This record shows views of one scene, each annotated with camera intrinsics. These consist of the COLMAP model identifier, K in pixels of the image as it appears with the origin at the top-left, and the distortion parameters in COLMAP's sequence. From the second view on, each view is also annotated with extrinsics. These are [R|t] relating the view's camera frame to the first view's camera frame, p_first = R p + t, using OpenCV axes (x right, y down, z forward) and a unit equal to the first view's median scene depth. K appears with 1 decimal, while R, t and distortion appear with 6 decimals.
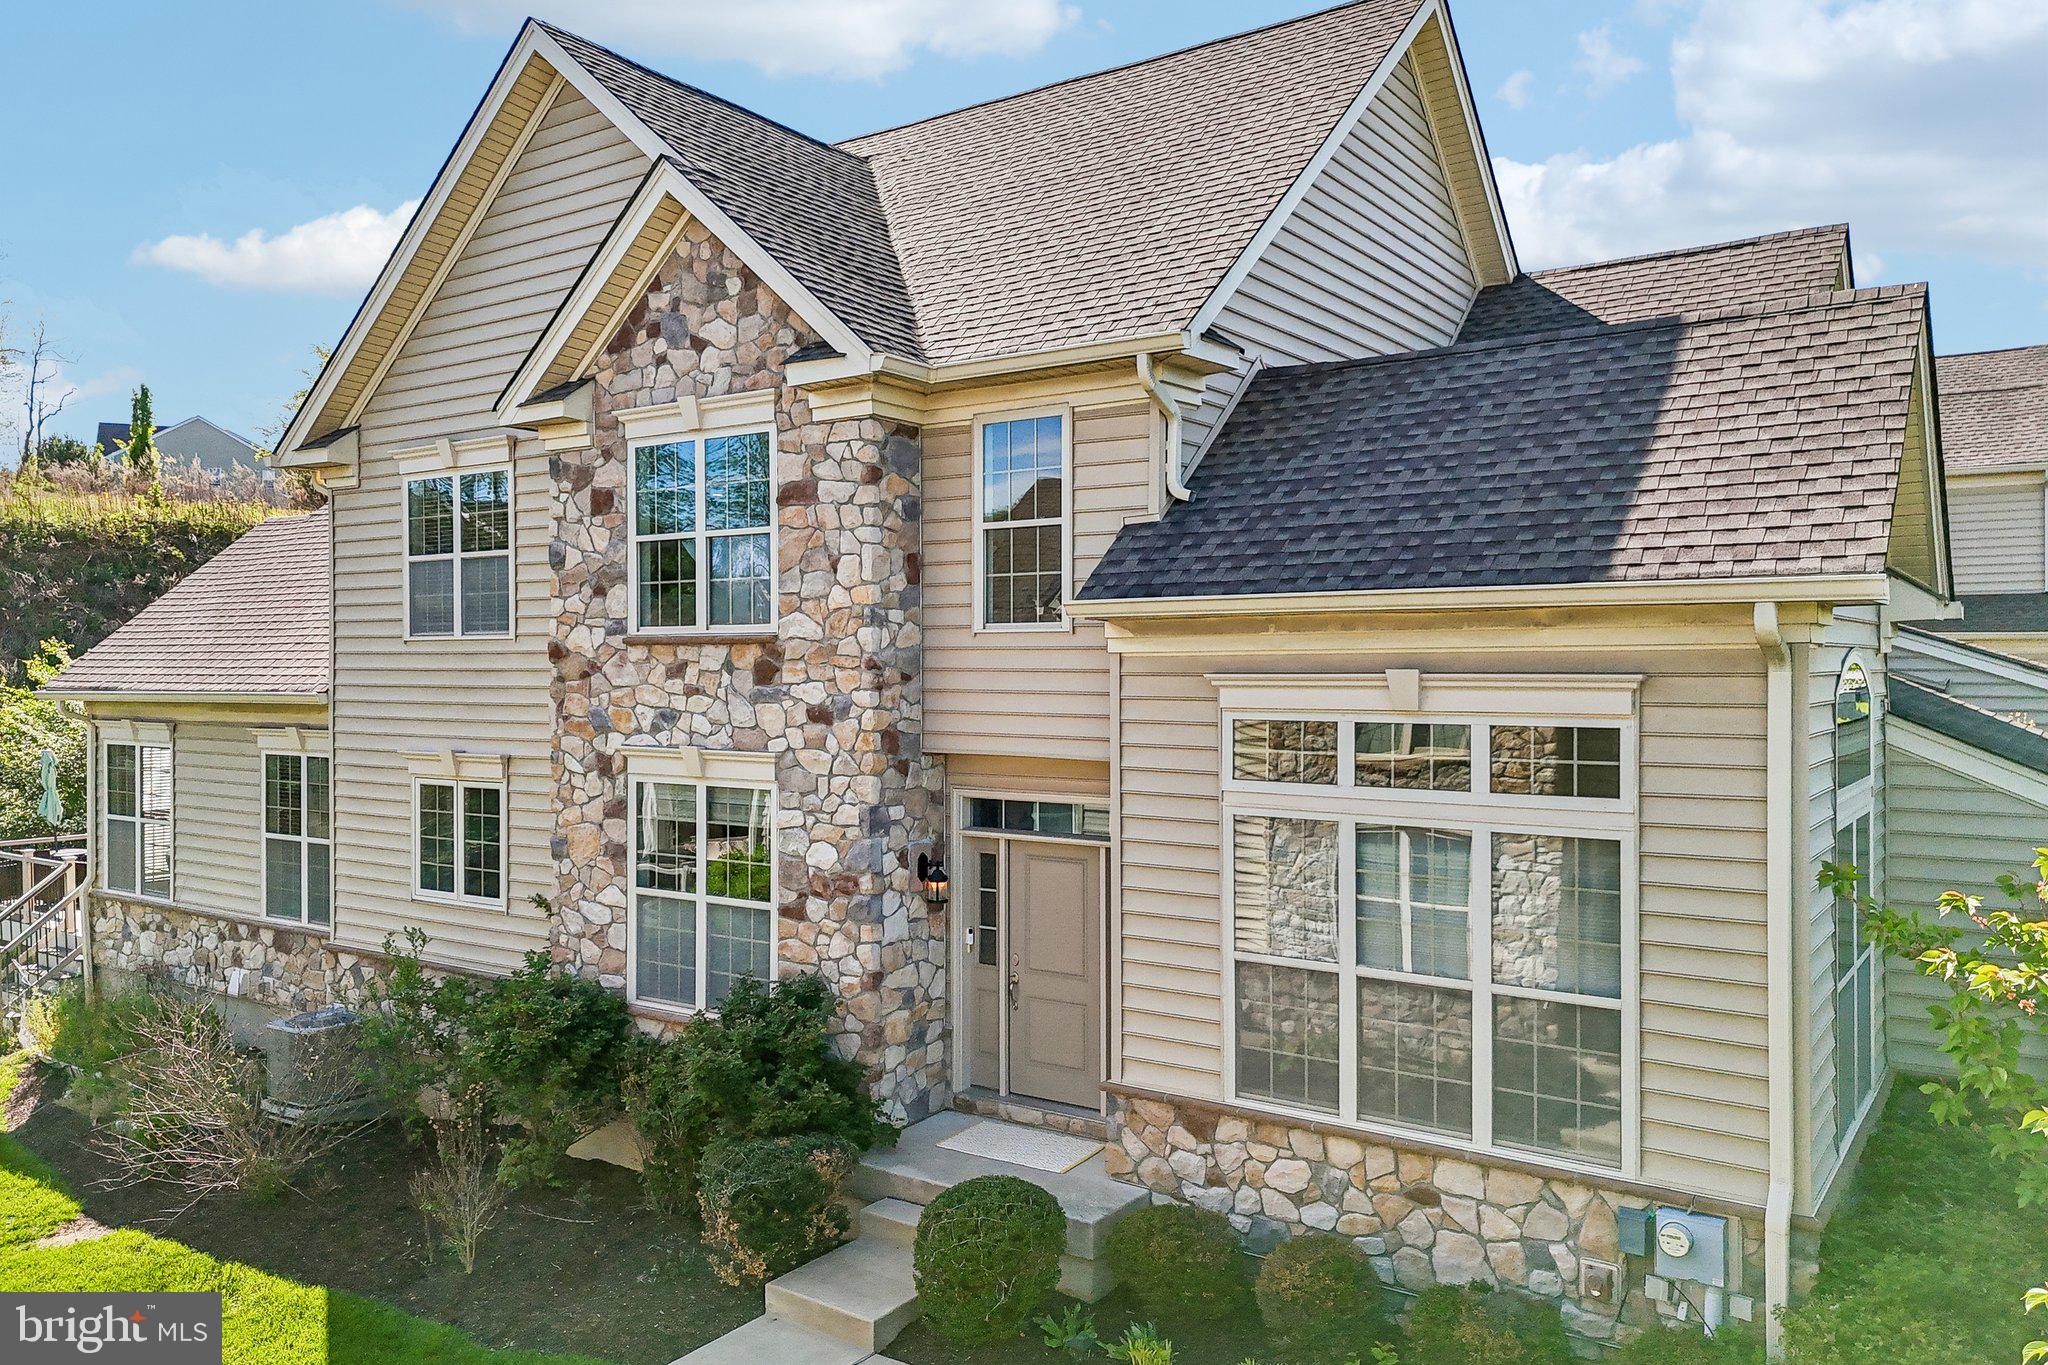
lens RADIAL K [[1524.3, 0, 1012.5], [0, 1524.3, 672.9], [0, 0, 1]] dist [0.074043, -0.074622]
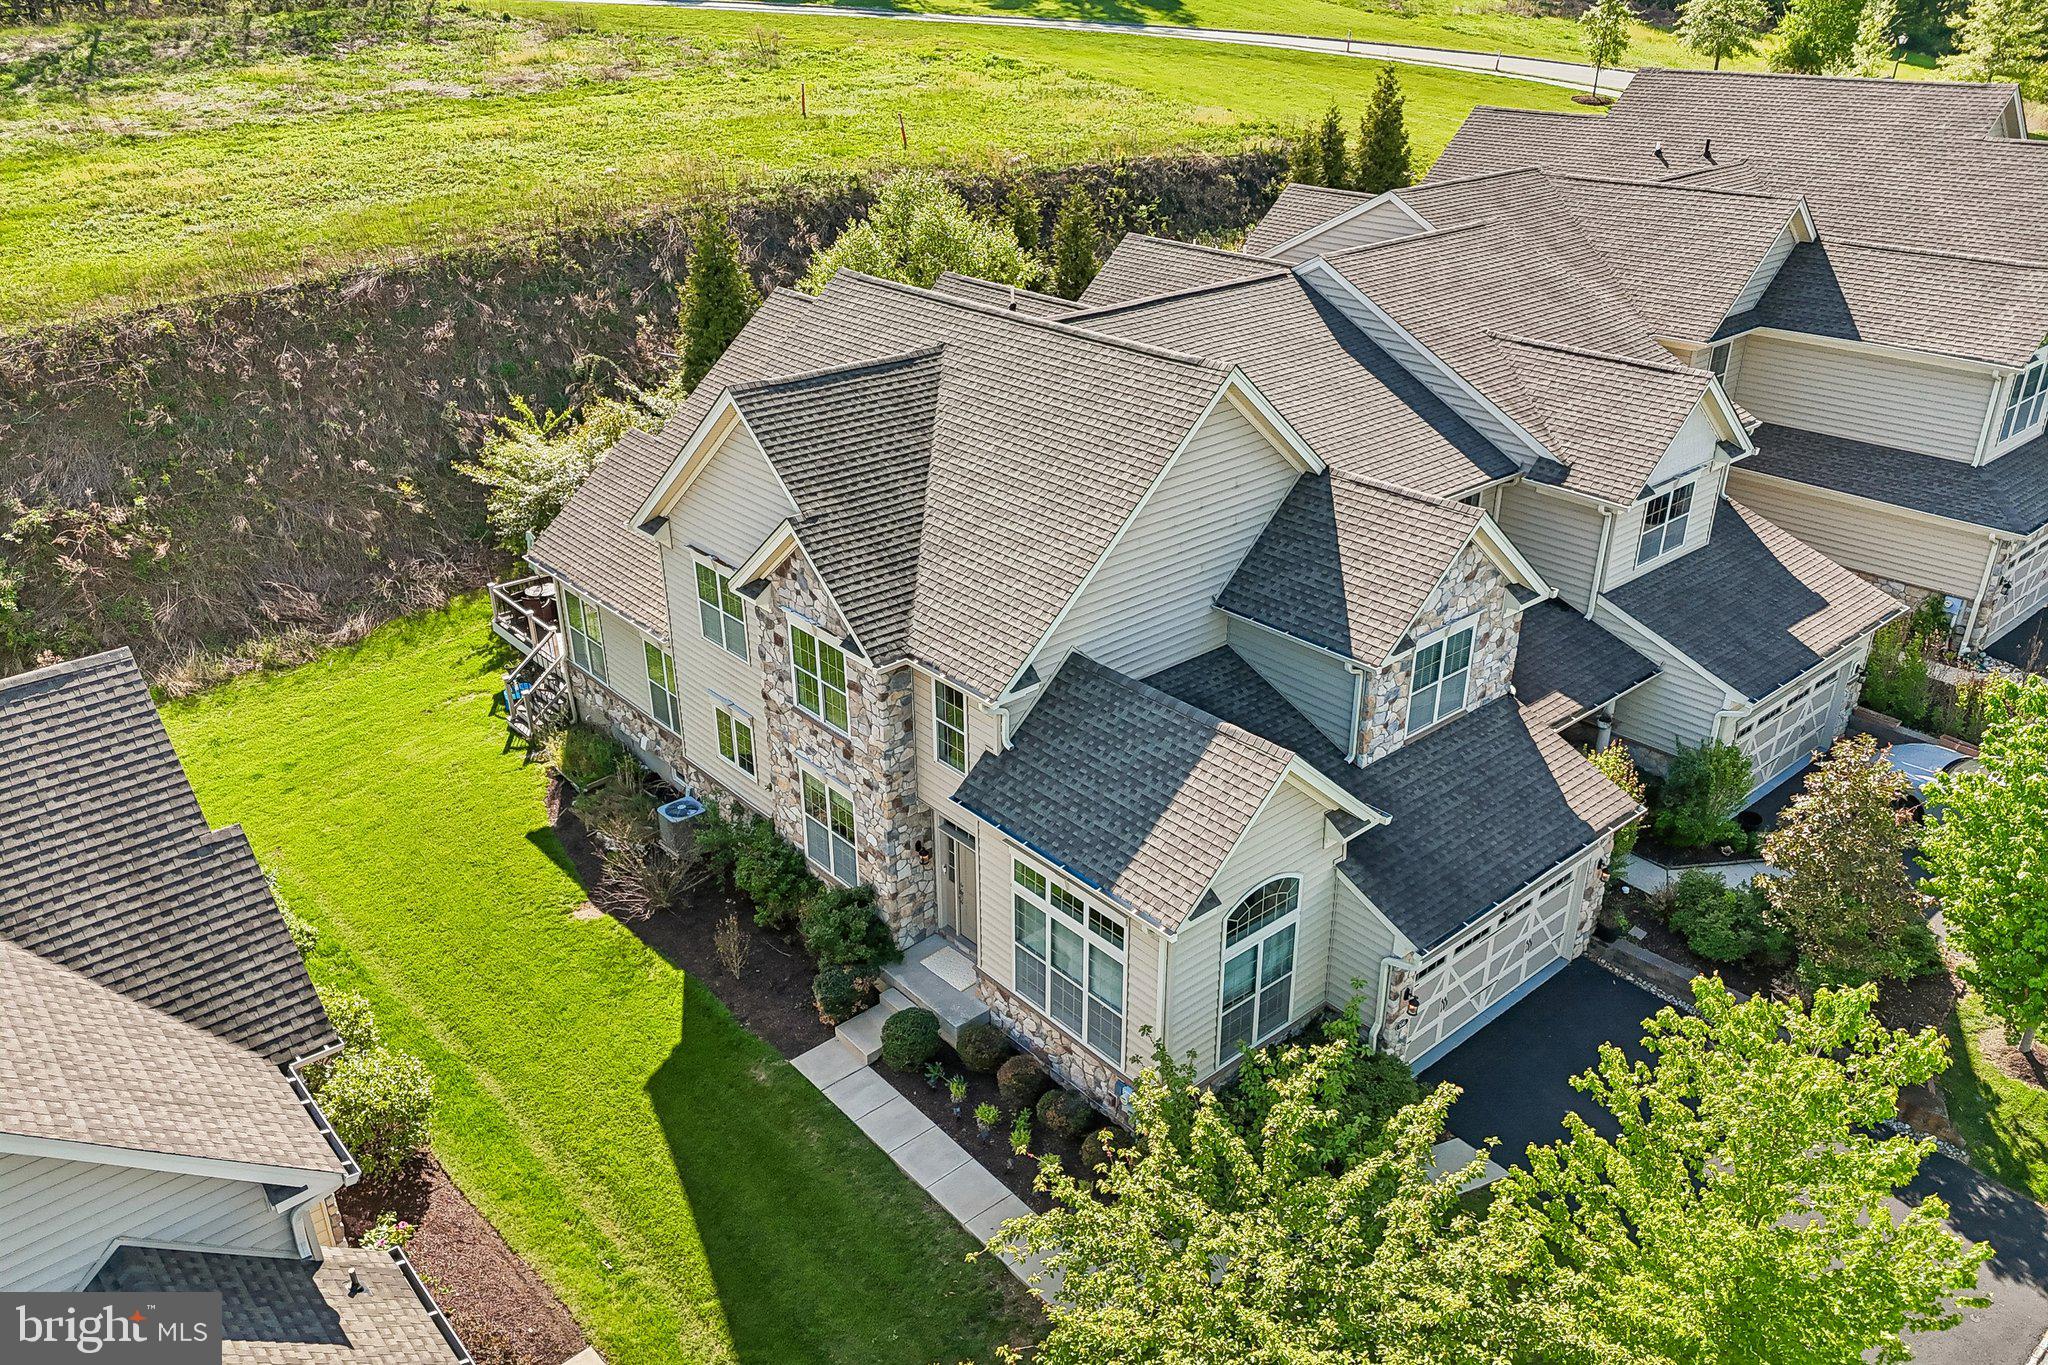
lens RADIAL K [[1524.3, 0, 1021.1], [0, 1524.3, 663.4], [0, 0, 1]] dist [0.074043, -0.074622]
pose [[0.970714, 0.098472, -0.219130, 0.511196], [0.002971, 0.907143, 0.420811, -0.979204], [0.240220, -0.409138, 0.880284, -0.740876]]
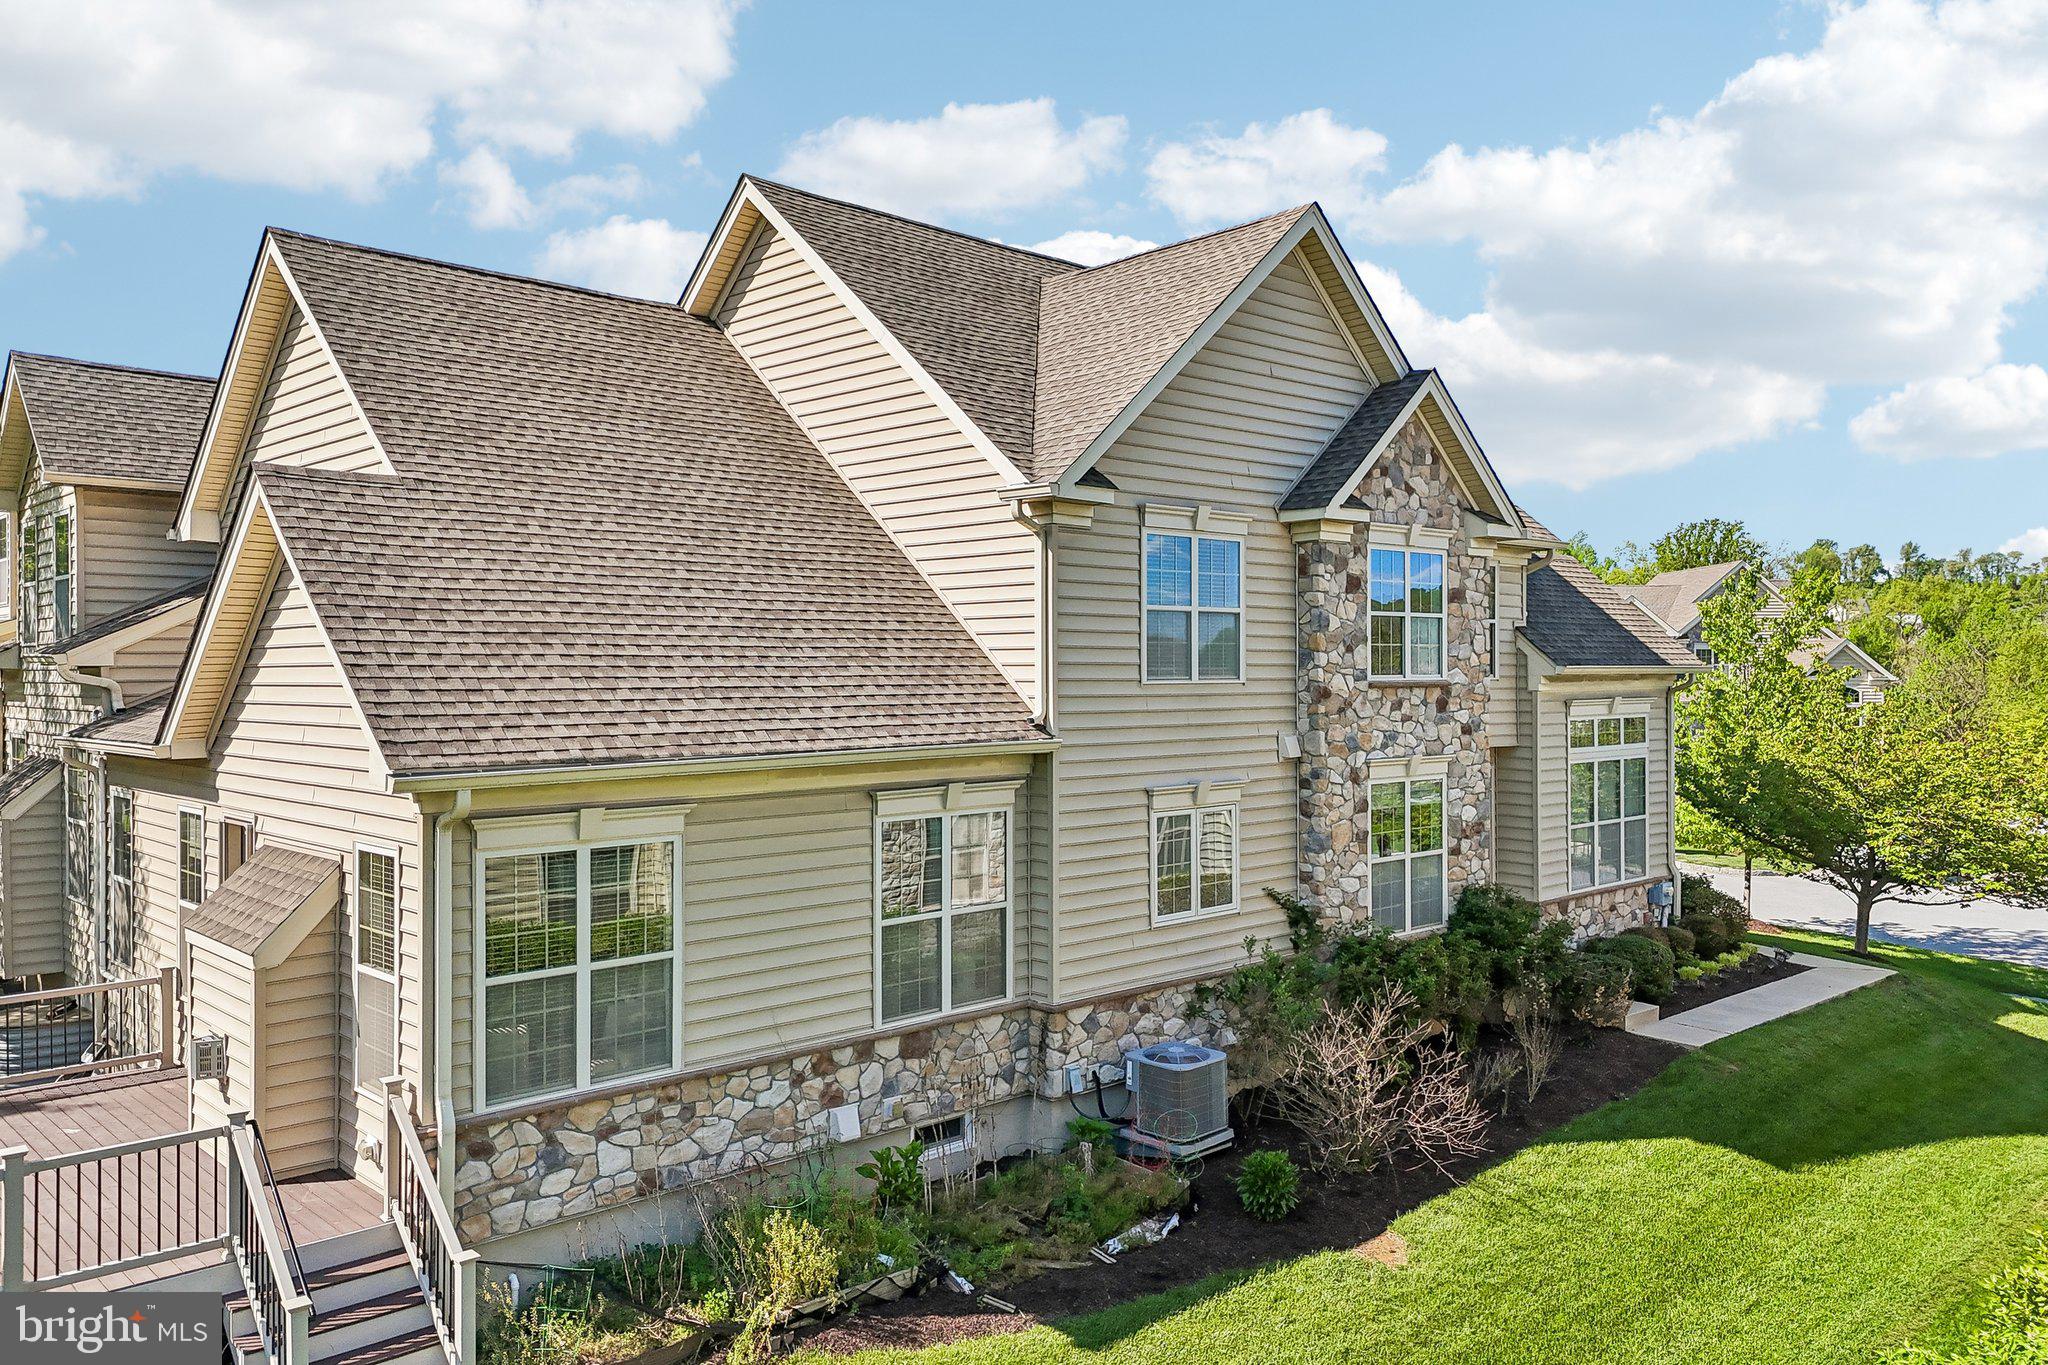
lens RADIAL K [[1524.3, 0, 1022.2], [0, 1524.3, 674.7], [0, 0, 1]] dist [0.074043, -0.074622]
pose [[0.189699, -0.000179, 0.981842, -1.763337], [0.009065, 0.999958, -0.001569, -0.032529], [-0.981800, 0.009198, 0.189693, 1.090089]]
